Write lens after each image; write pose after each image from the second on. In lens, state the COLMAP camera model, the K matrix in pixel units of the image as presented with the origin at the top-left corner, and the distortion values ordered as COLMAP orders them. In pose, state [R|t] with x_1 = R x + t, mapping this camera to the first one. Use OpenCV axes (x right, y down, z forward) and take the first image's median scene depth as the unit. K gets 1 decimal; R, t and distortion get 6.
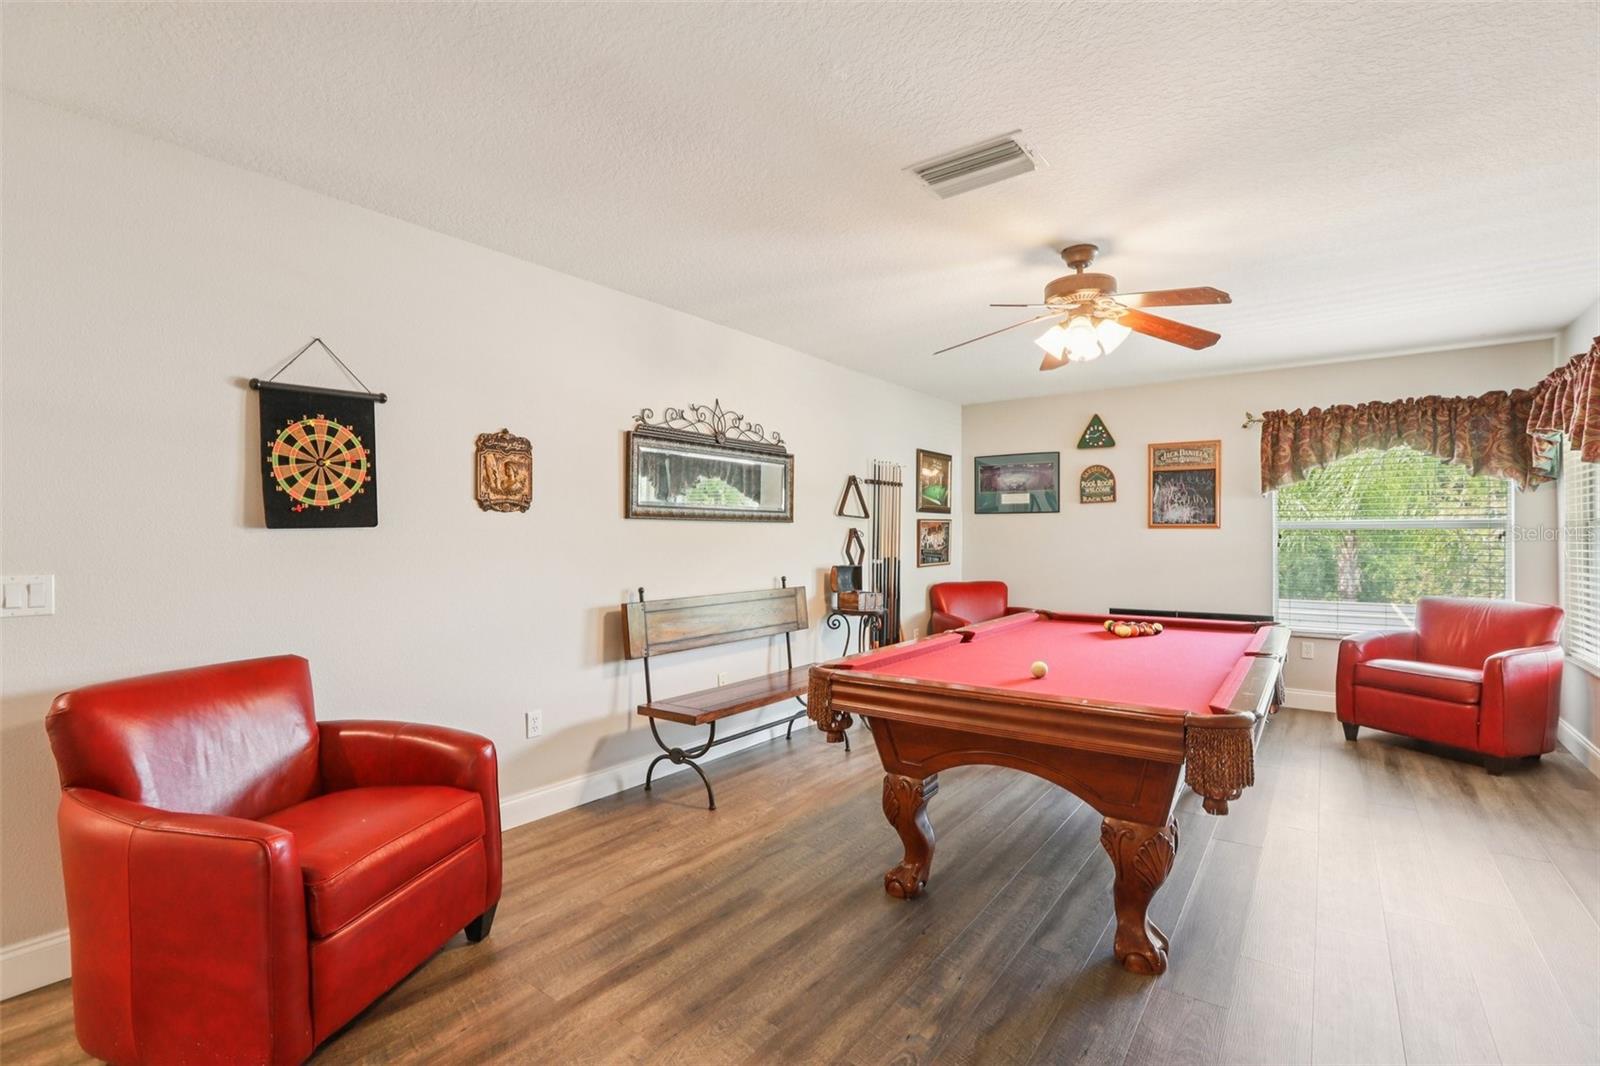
lens RADIAL K [[738.5, 0, 797.5], [0, 738.5, 534.1], [0, 0, 1]] dist [-0.058042, 0.025024]
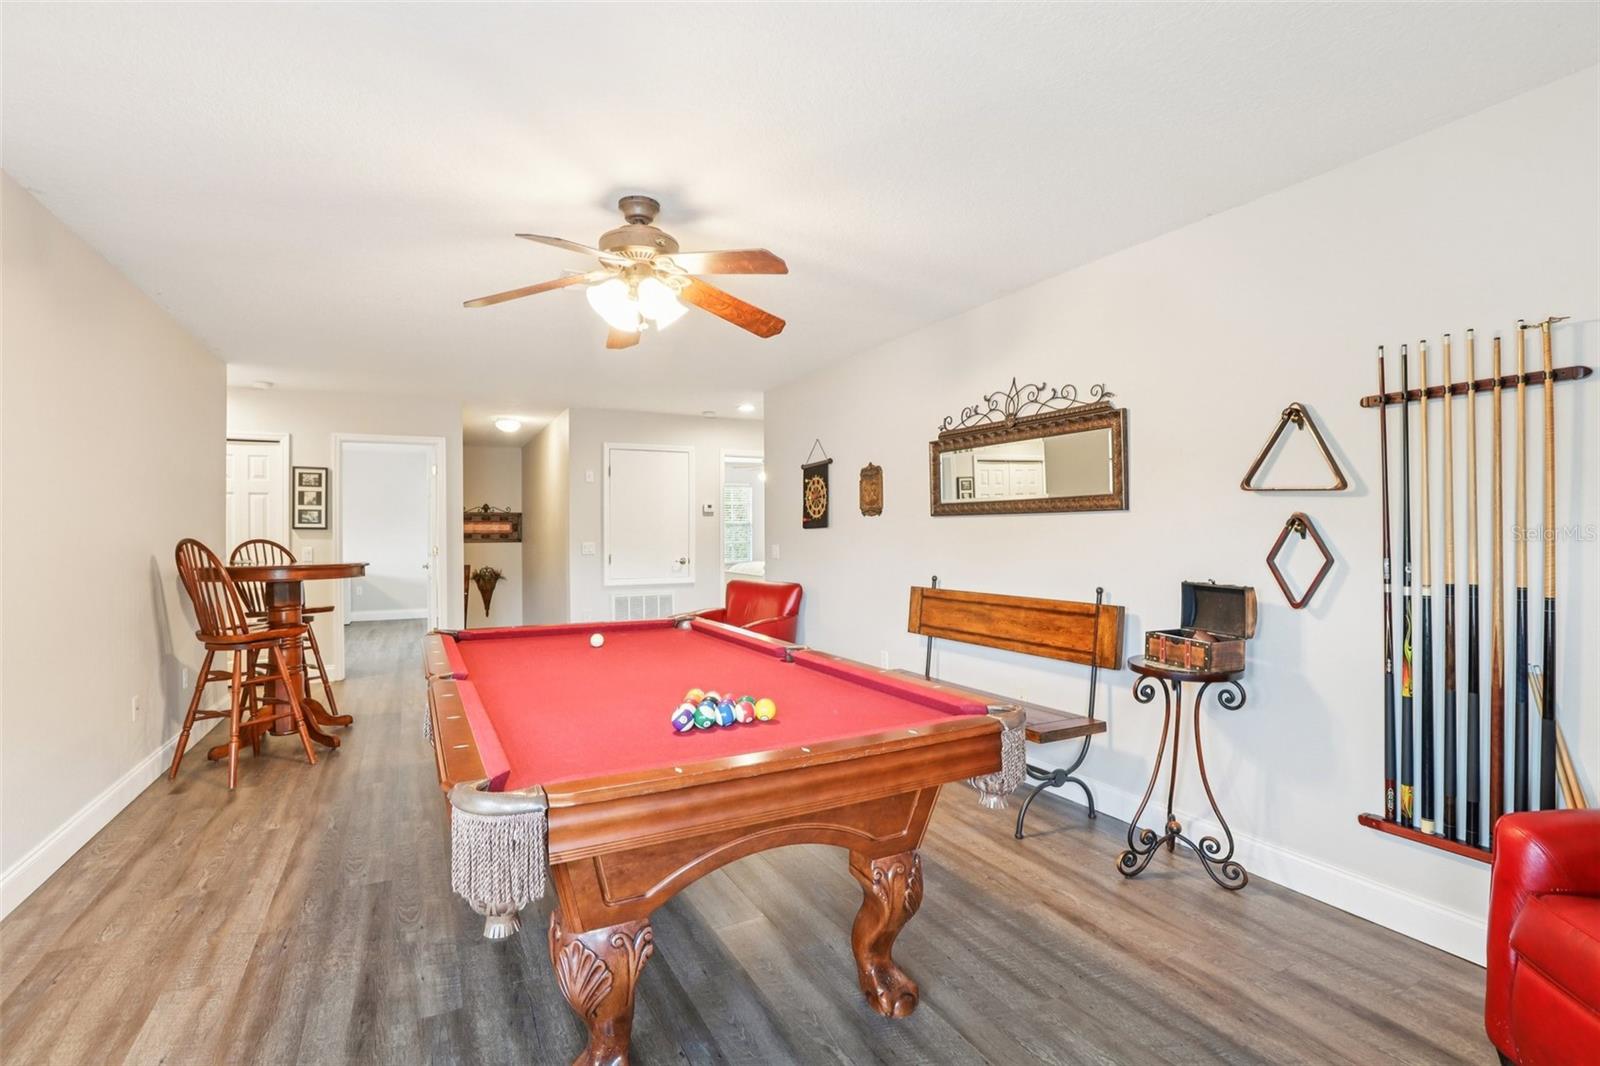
lens RADIAL K [[731.1, 0, 791.7], [0, 731.1, 533.3], [0, 0, 1]] dist [-0.058366, 0.023581]
pose [[-0.429876, 0.003574, -0.902881, 0.882779], [0.008014, 0.999968, 0.000143, 0.003966], [0.902853, -0.007174, -0.429890, 1.245368]]
